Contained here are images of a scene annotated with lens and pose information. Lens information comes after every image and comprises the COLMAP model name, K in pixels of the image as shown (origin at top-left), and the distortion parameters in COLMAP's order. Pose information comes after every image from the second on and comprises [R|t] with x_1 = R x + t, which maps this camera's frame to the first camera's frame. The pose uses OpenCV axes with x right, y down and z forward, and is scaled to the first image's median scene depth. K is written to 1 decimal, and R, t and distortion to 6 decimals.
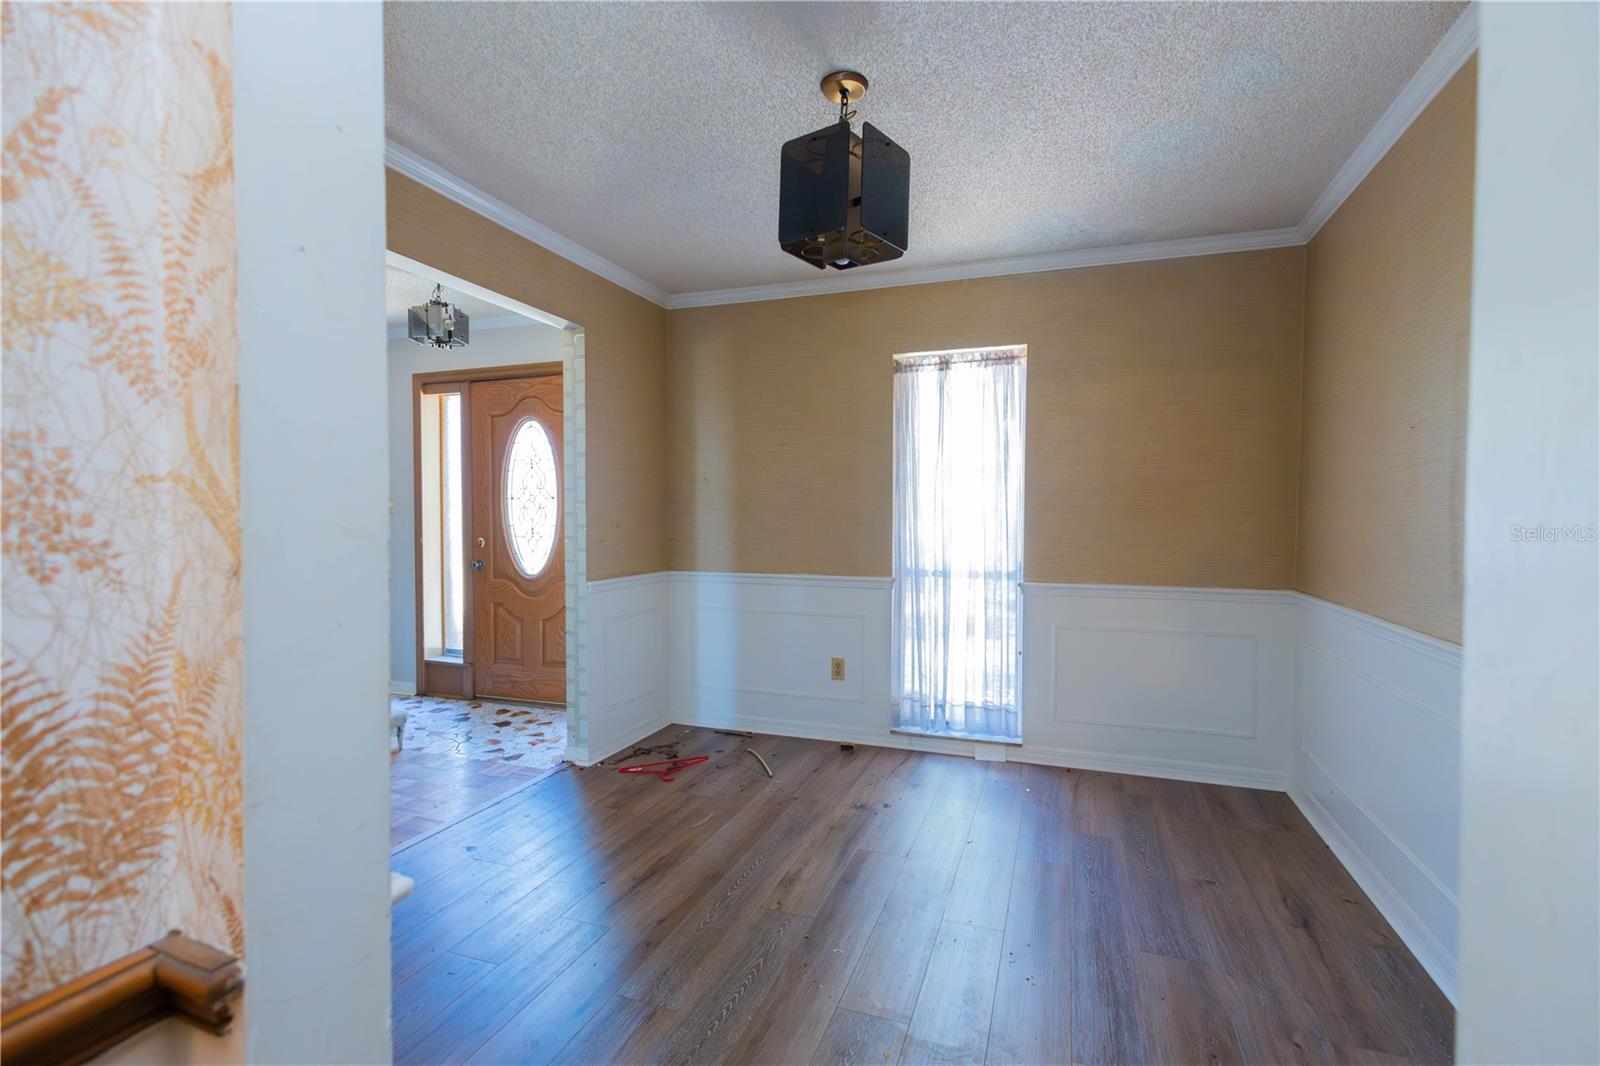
lens RADIAL K [[735.1, 0, 804.5], [0, 735.1, 531.9], [0, 0, 1]] dist [0.000587, -0.000028]
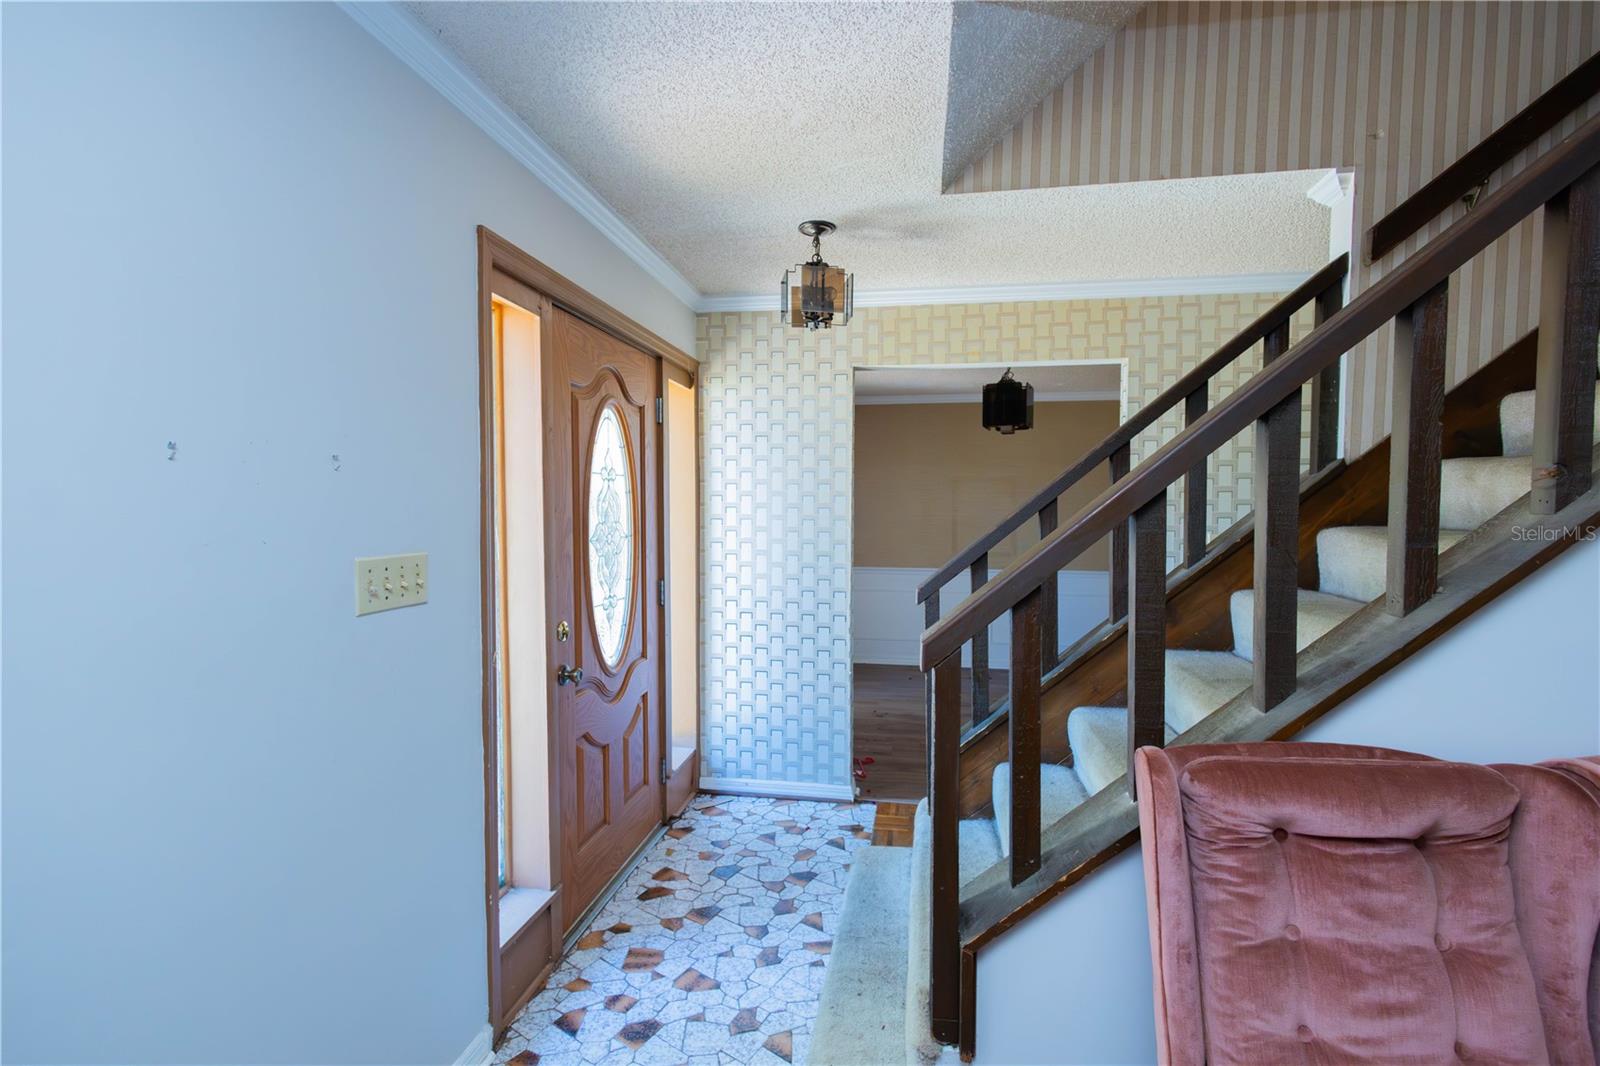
lens RADIAL K [[735.1, 0, 804.5], [0, 735.1, 531.9], [0, 0, 1]] dist [0.000587, -0.000028]
pose [[-0.181037, -0.041858, 0.982585, -1.086148], [0.011632, 0.998933, 0.044698, -0.084189], [-0.983407, 0.019521, -0.180357, 1.049889]]
